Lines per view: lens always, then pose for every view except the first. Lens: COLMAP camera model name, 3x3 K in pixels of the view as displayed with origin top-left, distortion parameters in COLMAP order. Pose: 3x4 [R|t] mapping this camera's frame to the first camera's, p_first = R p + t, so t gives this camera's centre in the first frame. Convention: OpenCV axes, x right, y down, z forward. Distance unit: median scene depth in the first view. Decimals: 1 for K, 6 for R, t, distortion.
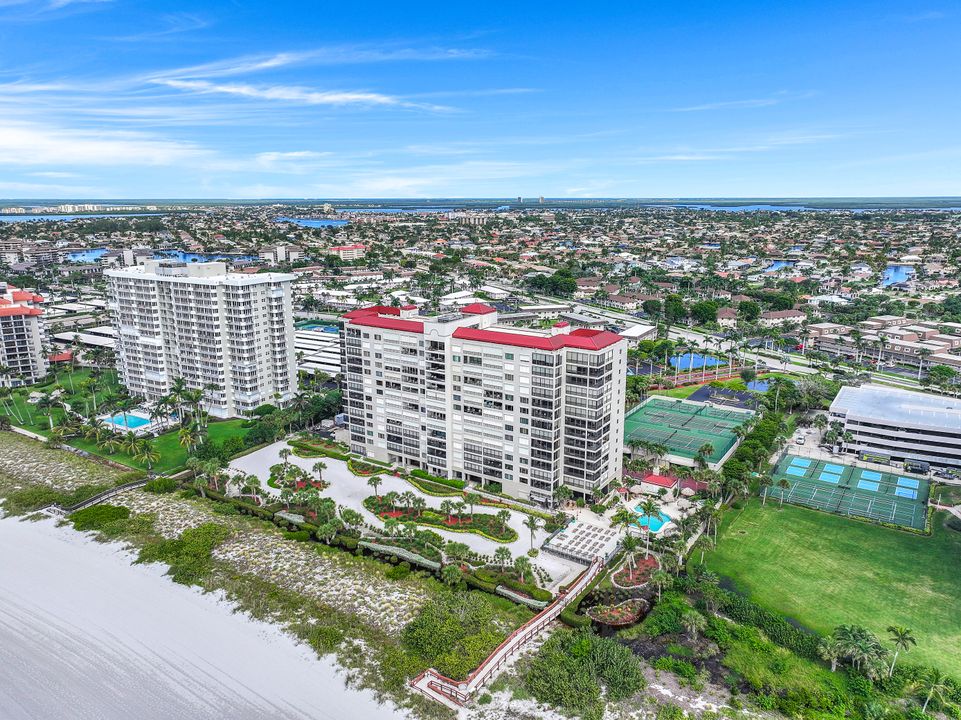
lens RADIAL K [[679.1, 0, 485.2], [0, 679.1, 359.6], [0, 0, 1]] dist [0.000094, 0.019822]
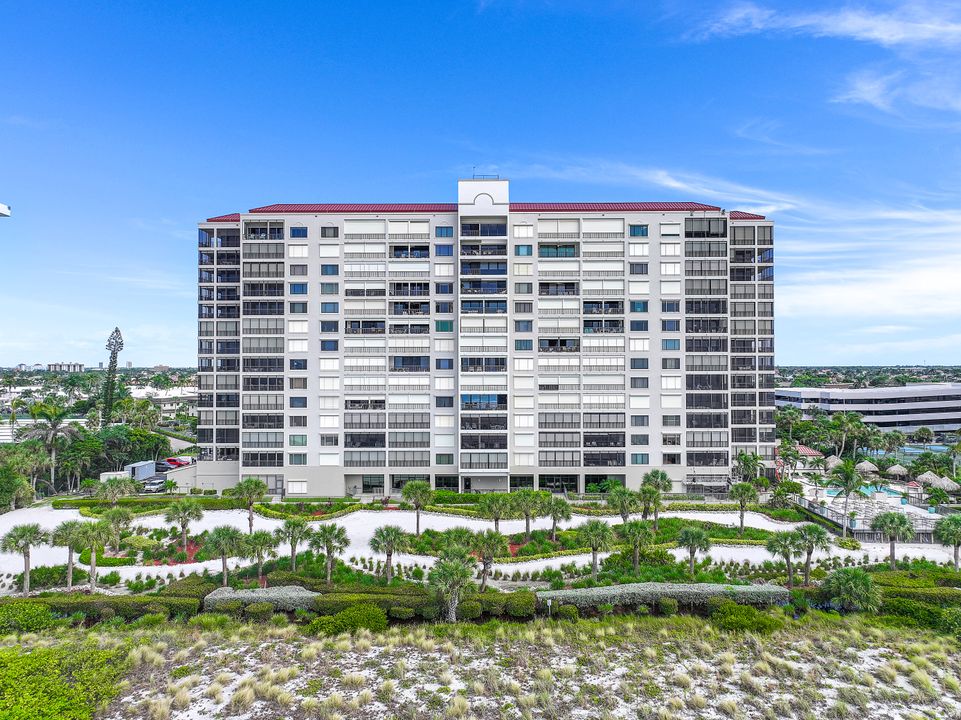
lens RADIAL K [[679.1, 0, 485.2], [0, 679.1, 359.6], [0, 0, 1]] dist [0.000094, 0.019822]
pose [[0.841284, 0.005975, 0.540560, -0.355427], [0.125090, 0.970649, -0.205410, 0.188001], [-0.525921, 0.240427, 0.815844, 0.592636]]
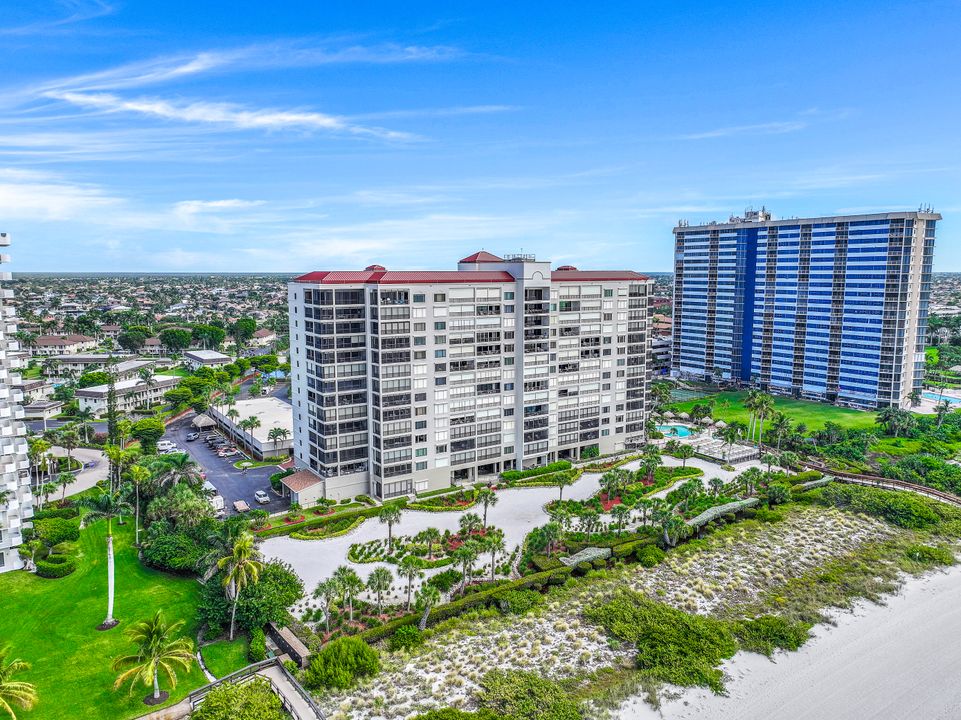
lens RADIAL K [[679.1, 0, 485.2], [0, 679.1, 359.6], [0, 0, 1]] dist [0.000094, 0.019822]
pose [[0.388729, -0.117914, 0.913776, -0.814450], [0.214127, 0.976183, 0.034876, 0.013970], [-0.896125, 0.182106, 0.404719, 0.748787]]
